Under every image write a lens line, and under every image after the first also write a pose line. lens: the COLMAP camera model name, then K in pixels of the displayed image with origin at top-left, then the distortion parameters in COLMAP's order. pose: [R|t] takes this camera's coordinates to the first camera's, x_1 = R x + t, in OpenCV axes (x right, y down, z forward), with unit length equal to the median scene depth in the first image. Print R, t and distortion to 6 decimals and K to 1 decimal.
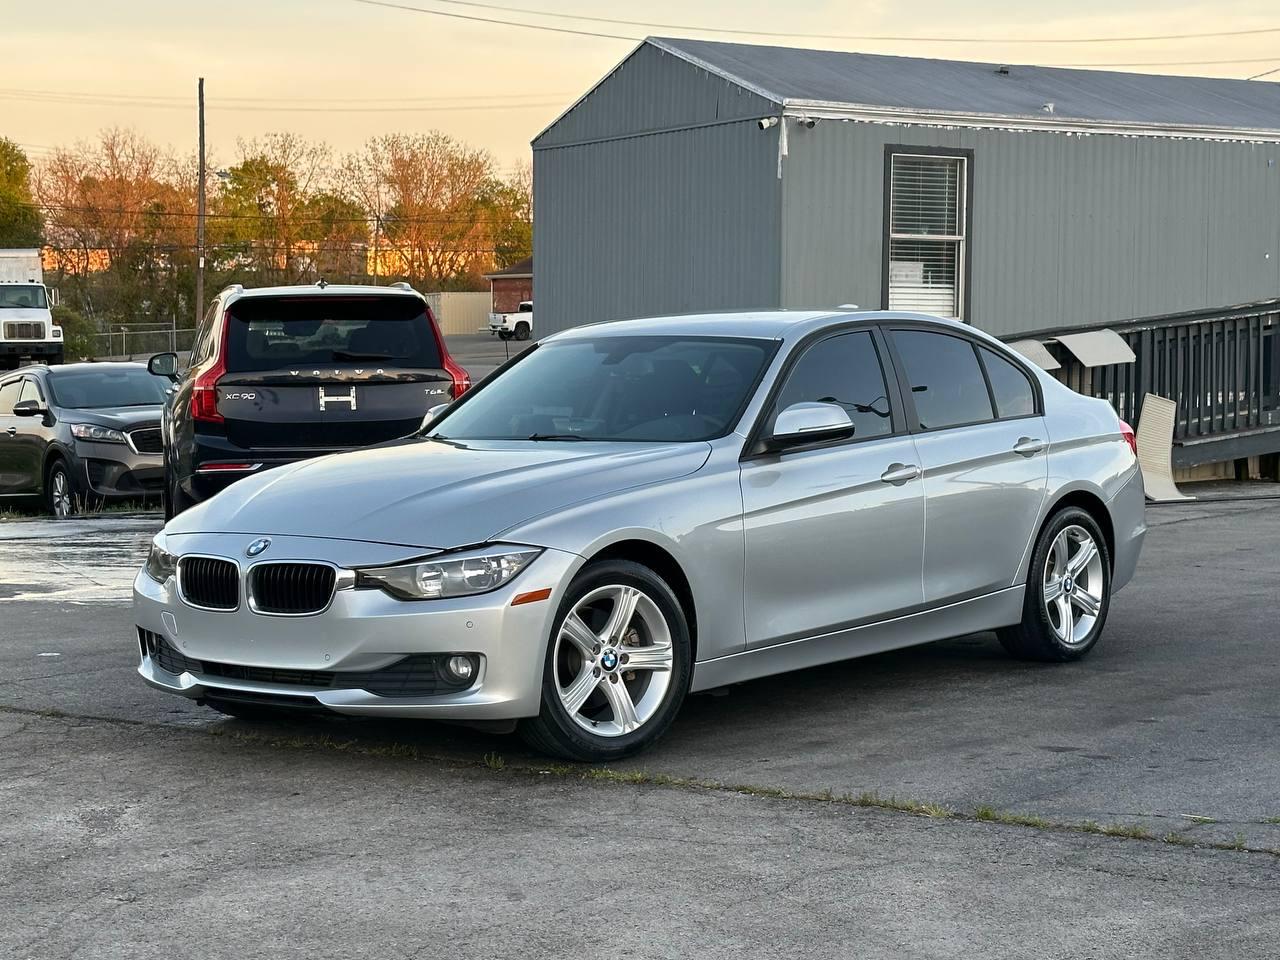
lens RADIAL K [[2435.1, 0, 640.0], [0, 2435.1, 480.0], [0, 0, 1]] dist [0.160167, 0.159713]
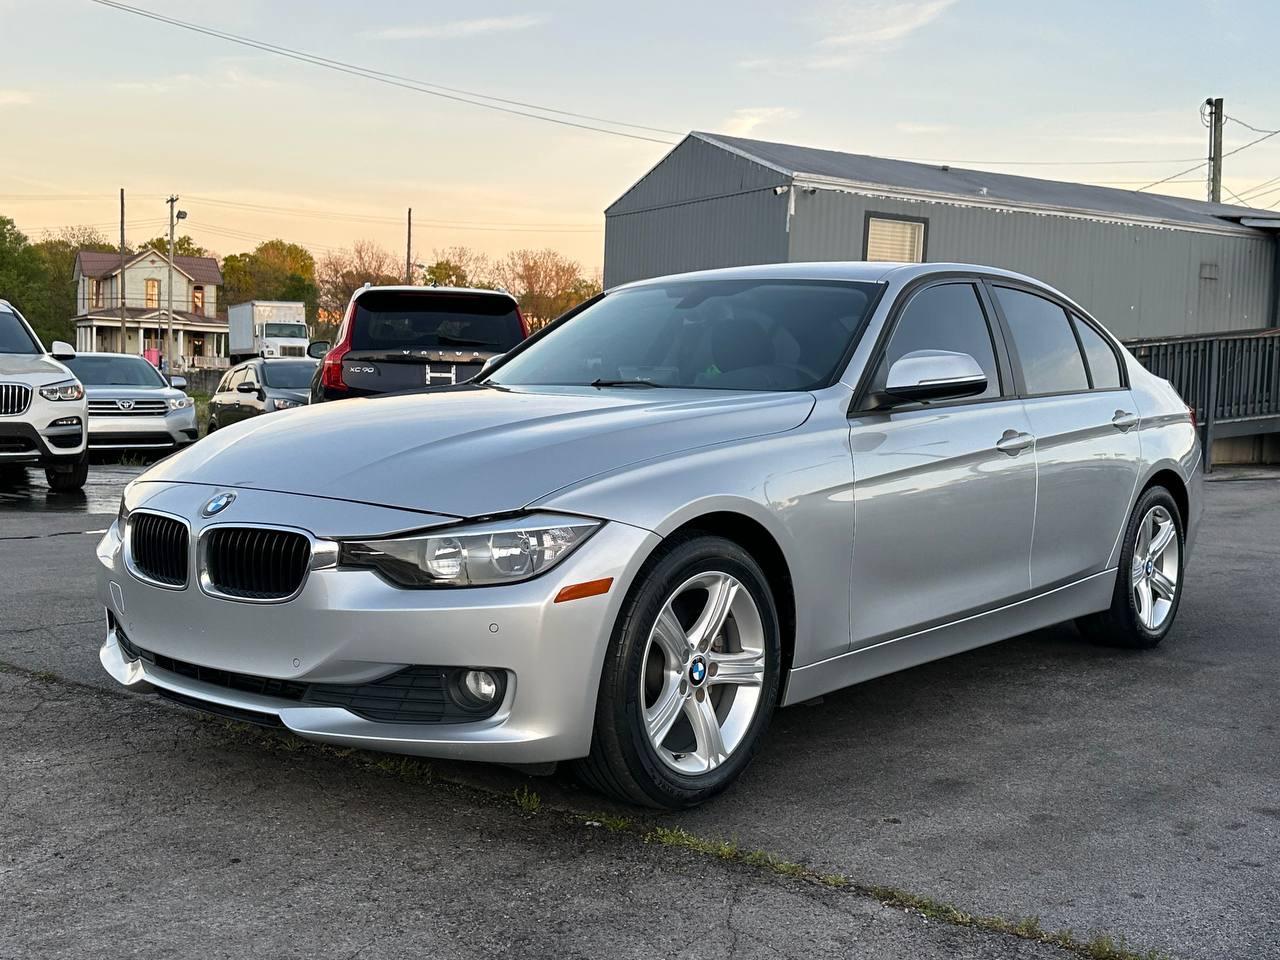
lens RADIAL K [[1395.2, 0, 653.0], [0, 1395.2, 489.5], [0, 0, 1]] dist [0.203914, -0.418557]
pose [[0.999315, 0.036816, -0.003875, -0.019692], [-0.036716, 0.999056, 0.023232, 0.007170], [0.004727, -0.023073, 0.999723, 0.487636]]
